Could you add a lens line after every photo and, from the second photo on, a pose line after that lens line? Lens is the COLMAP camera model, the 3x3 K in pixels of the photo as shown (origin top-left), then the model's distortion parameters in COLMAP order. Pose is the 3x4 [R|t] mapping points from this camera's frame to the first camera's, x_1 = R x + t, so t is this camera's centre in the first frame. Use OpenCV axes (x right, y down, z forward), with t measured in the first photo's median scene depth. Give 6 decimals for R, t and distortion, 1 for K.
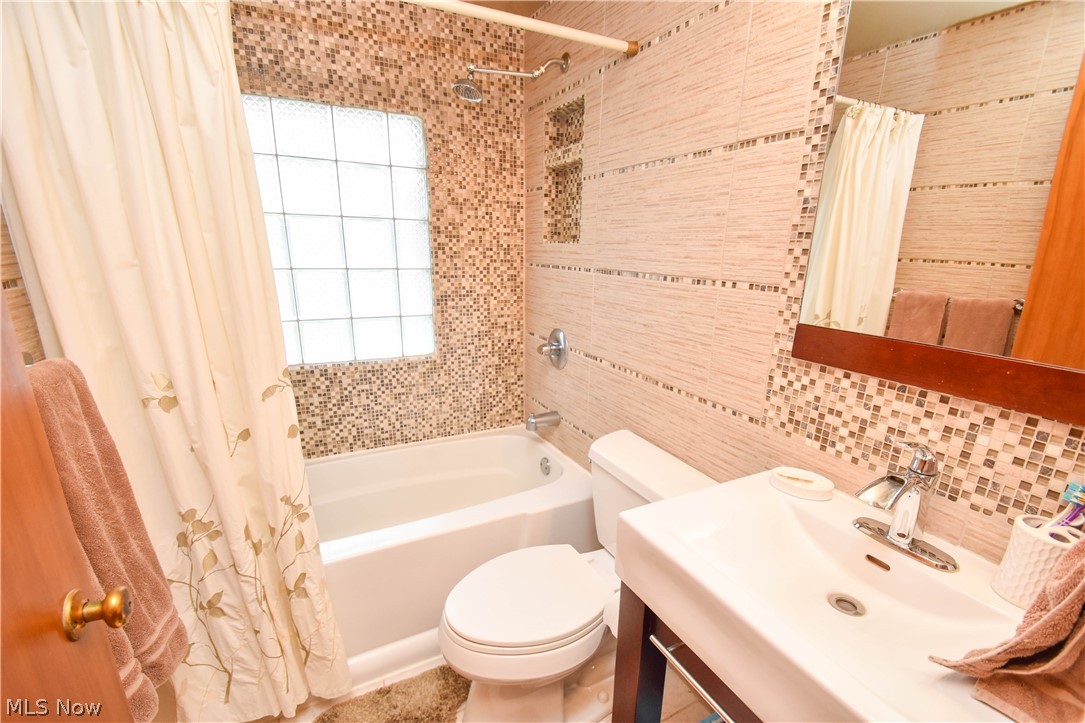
lens RADIAL K [[481.7, 0, 545.3], [0, 481.7, 372.4], [0, 0, 1]] dist [0.014985, -0.016732]
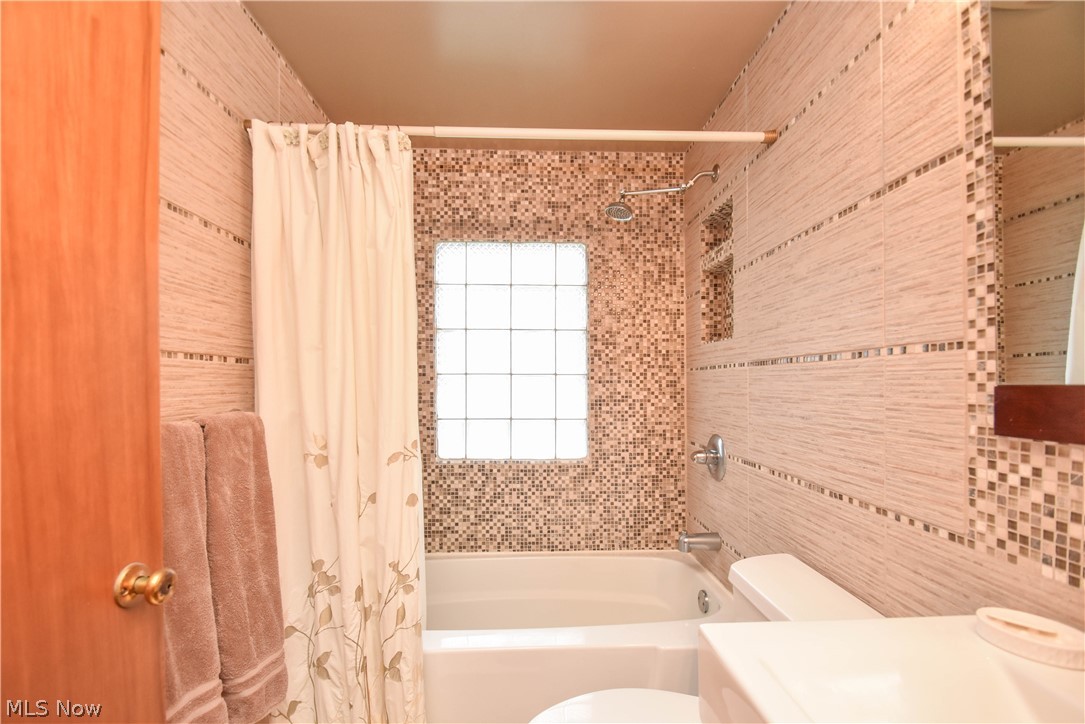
lens RADIAL K [[481.7, 0, 542.9], [0, 481.7, 370.5], [0, 0, 1]] dist [0.014985, -0.016732]
pose [[0.906450, -0.032080, -0.421093, 0.121083], [-0.088723, 0.960392, -0.264150, 0.062814], [0.412888, 0.276799, 0.867701, 0.068915]]
